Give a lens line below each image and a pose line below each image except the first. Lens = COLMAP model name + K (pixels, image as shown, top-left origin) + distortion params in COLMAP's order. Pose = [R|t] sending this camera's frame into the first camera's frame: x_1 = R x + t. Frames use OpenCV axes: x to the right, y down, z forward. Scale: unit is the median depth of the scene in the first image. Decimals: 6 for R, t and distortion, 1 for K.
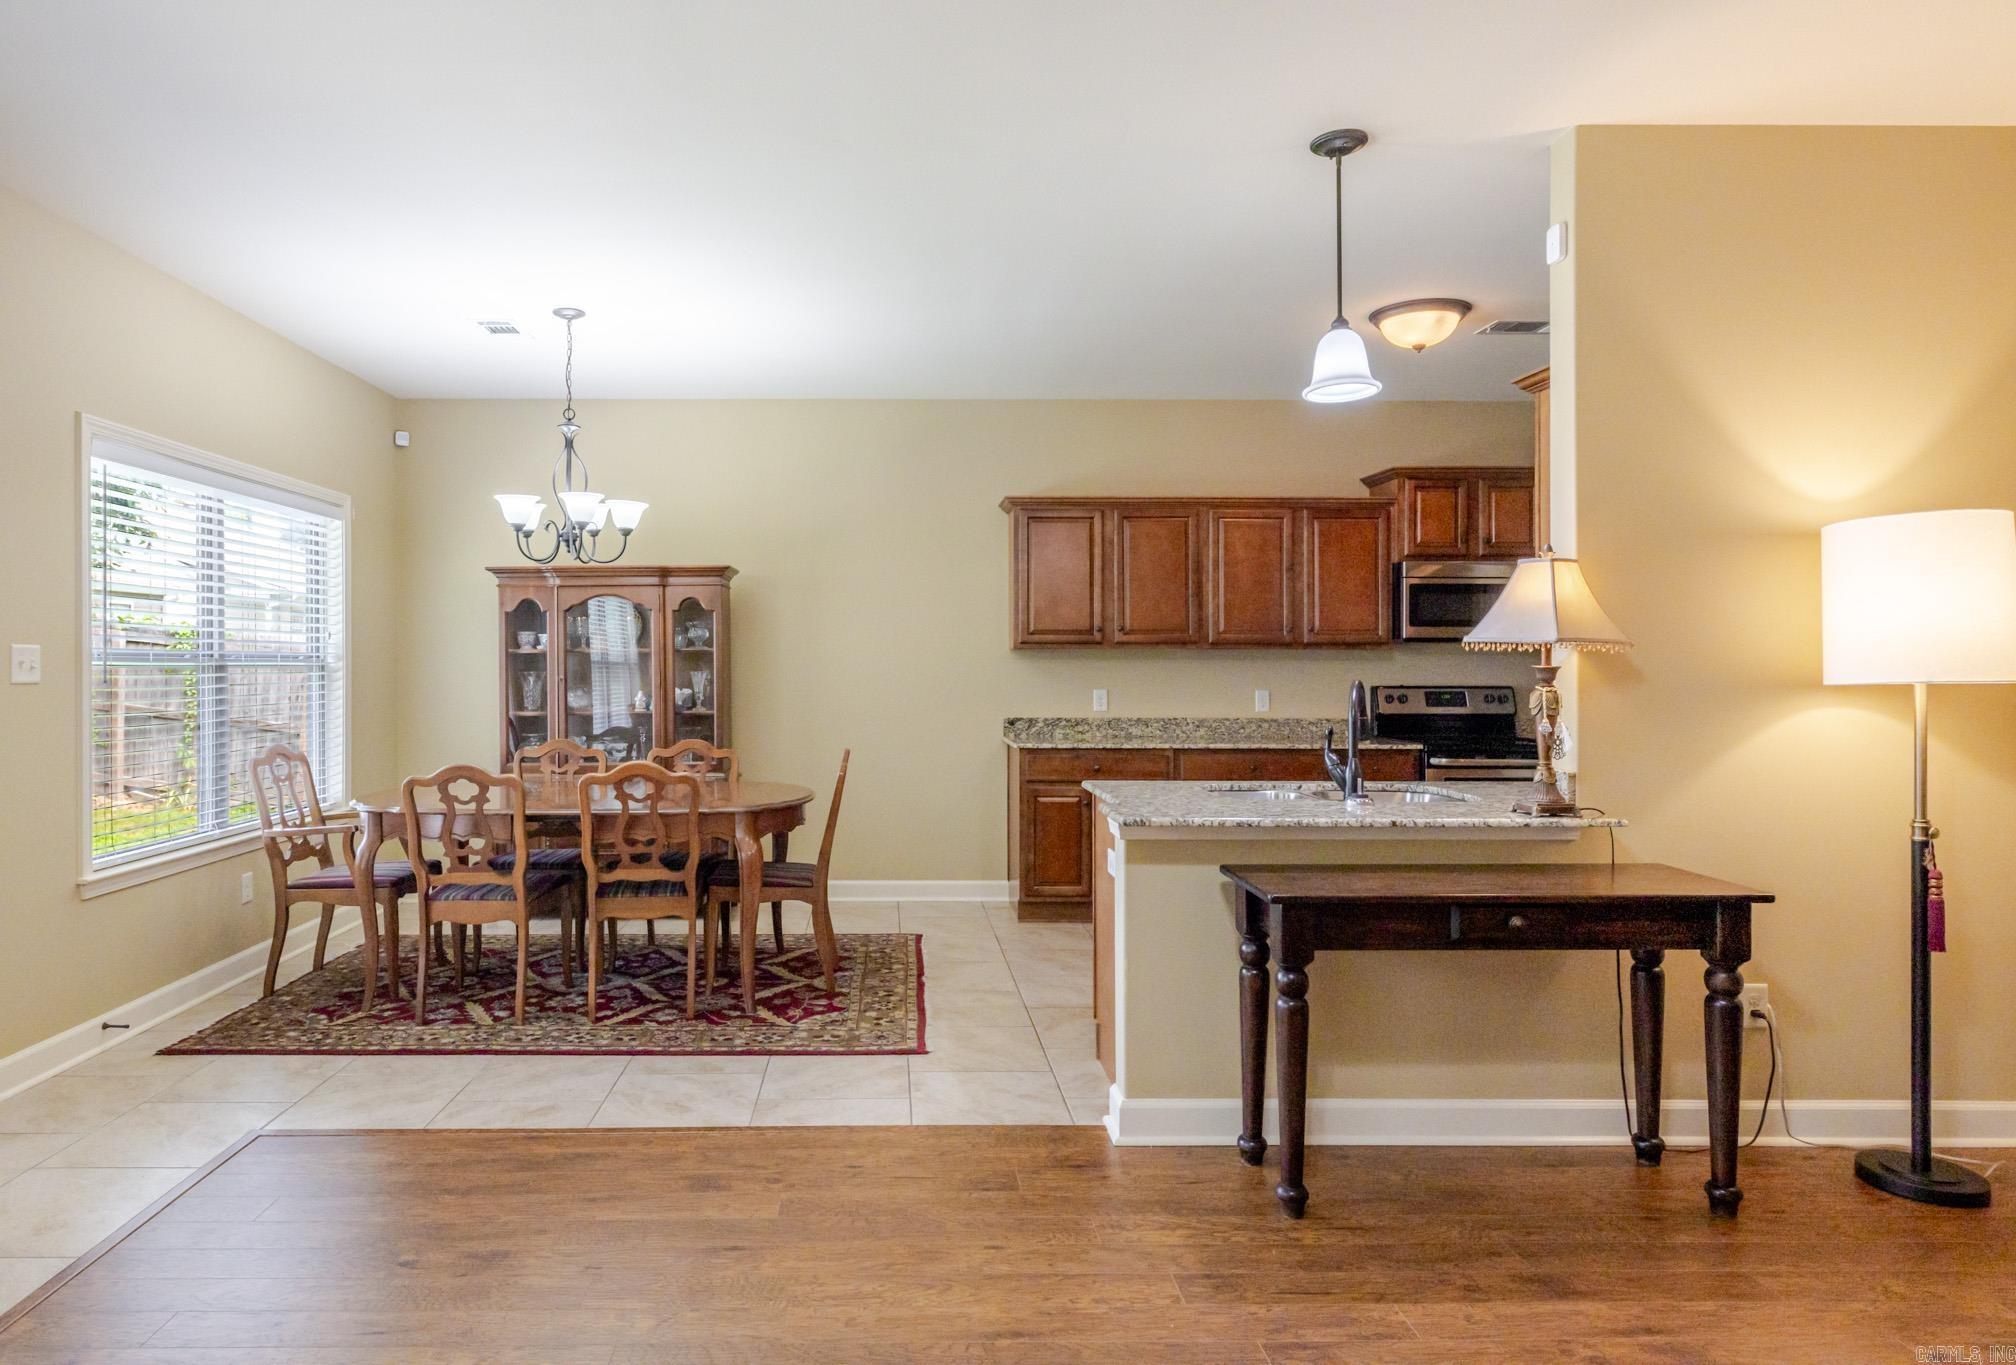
lens RADIAL K [[1164.7, 0, 889.2], [0, 1164.7, 670.7], [0, 0, 1]] dist [0.000823, -0.000313]
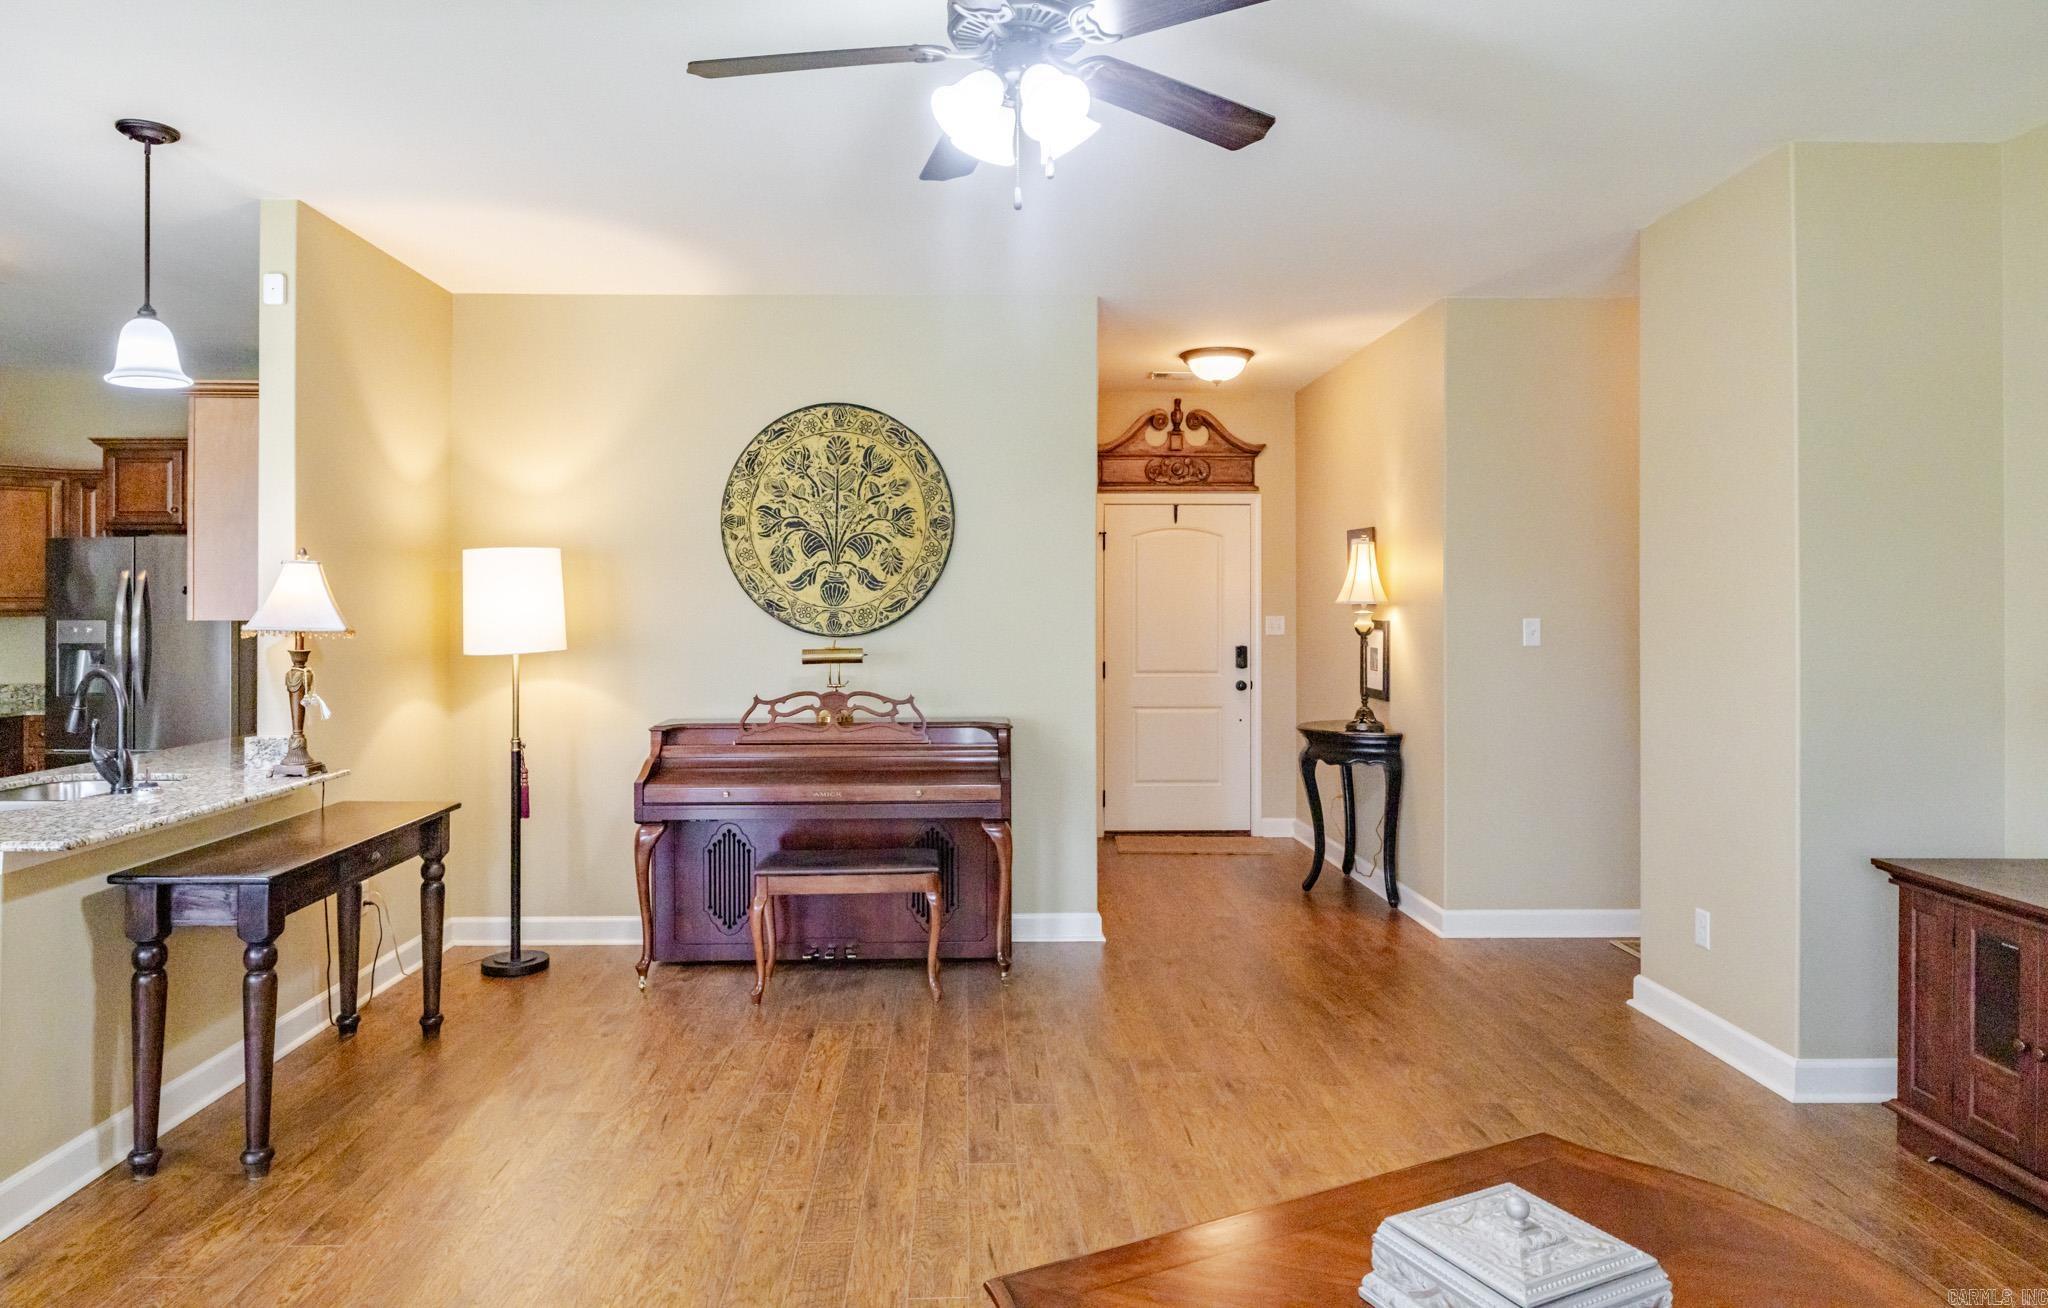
lens RADIAL K [[1240.9, 0, 990.8], [0, 1240.9, 591.8], [0, 0, 1]] dist [-0.004901, 0.003229]
pose [[-0.011814, 0.011226, 0.999867, -0.528154], [0.004786, 0.999926, -0.011170, -0.034237], [-0.999919, 0.004653, -0.011867, 0.223523]]
